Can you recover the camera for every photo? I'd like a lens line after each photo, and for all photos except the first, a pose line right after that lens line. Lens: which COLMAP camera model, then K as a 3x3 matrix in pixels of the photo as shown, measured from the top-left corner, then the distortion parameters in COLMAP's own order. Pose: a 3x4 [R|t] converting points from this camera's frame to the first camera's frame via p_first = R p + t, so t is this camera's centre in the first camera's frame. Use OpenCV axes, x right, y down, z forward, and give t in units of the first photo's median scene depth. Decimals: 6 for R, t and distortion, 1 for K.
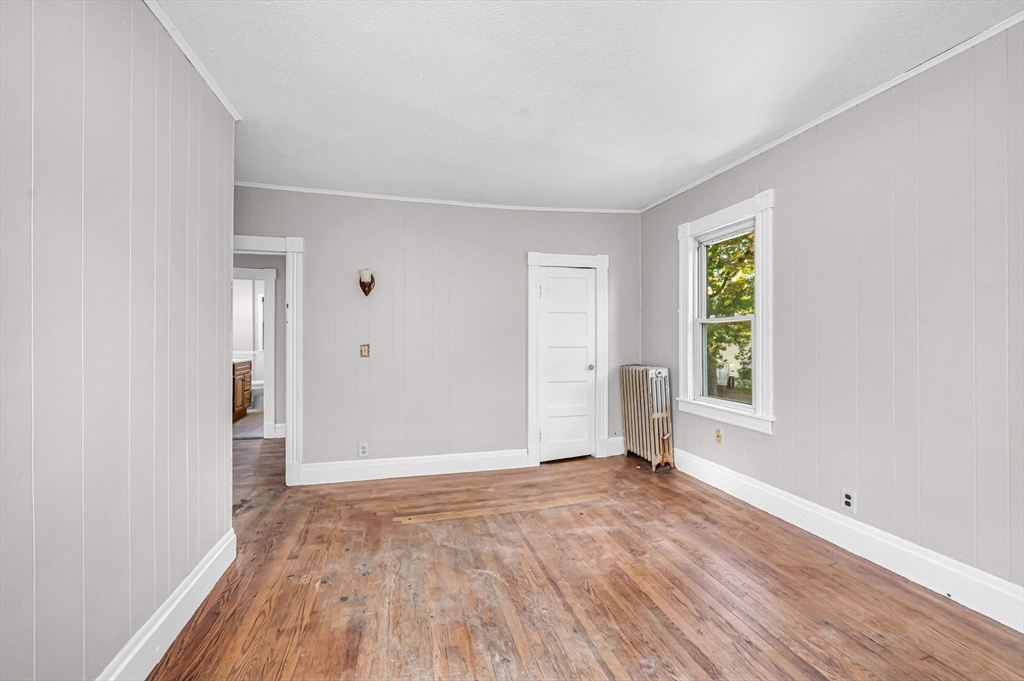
lens RADIAL K [[405.5, 0, 498.2], [0, 405.5, 340.9], [0, 0, 1]] dist [0.004315, -0.000017]
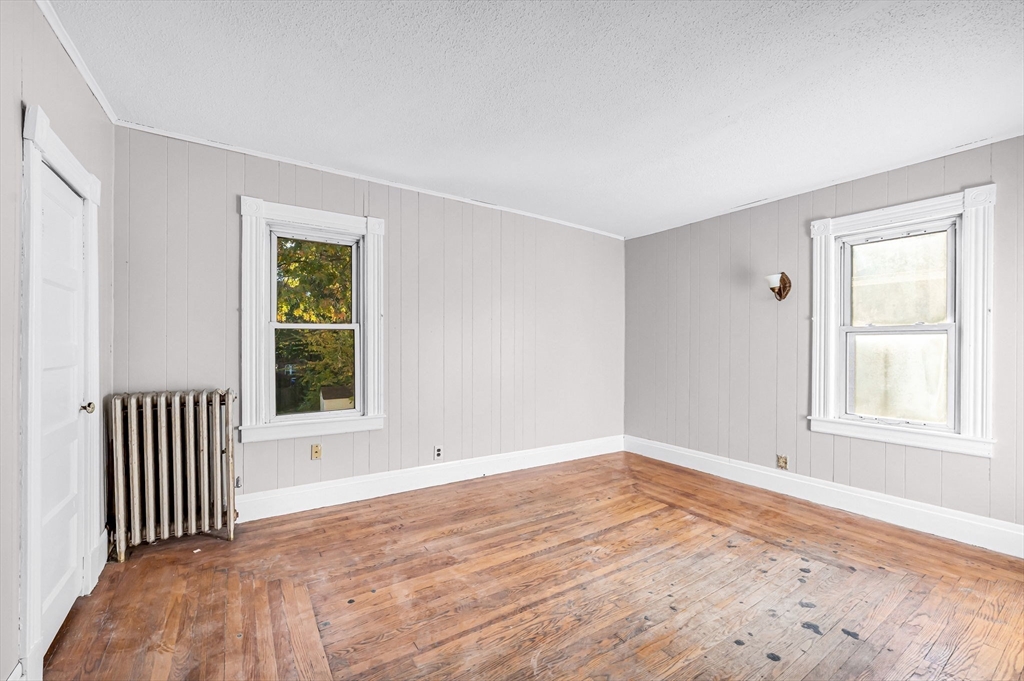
lens RADIAL K [[405.7, 0, 522.9], [0, 405.7, 345.6], [0, 0, 1]] dist [-0.000381, -0.000009]
pose [[-0.326804, 0.001226, 0.945091, -0.579373], [0.004816, 0.999988, 0.000368, -0.006854], [-0.945080, 0.004672, -0.326806, 1.016562]]
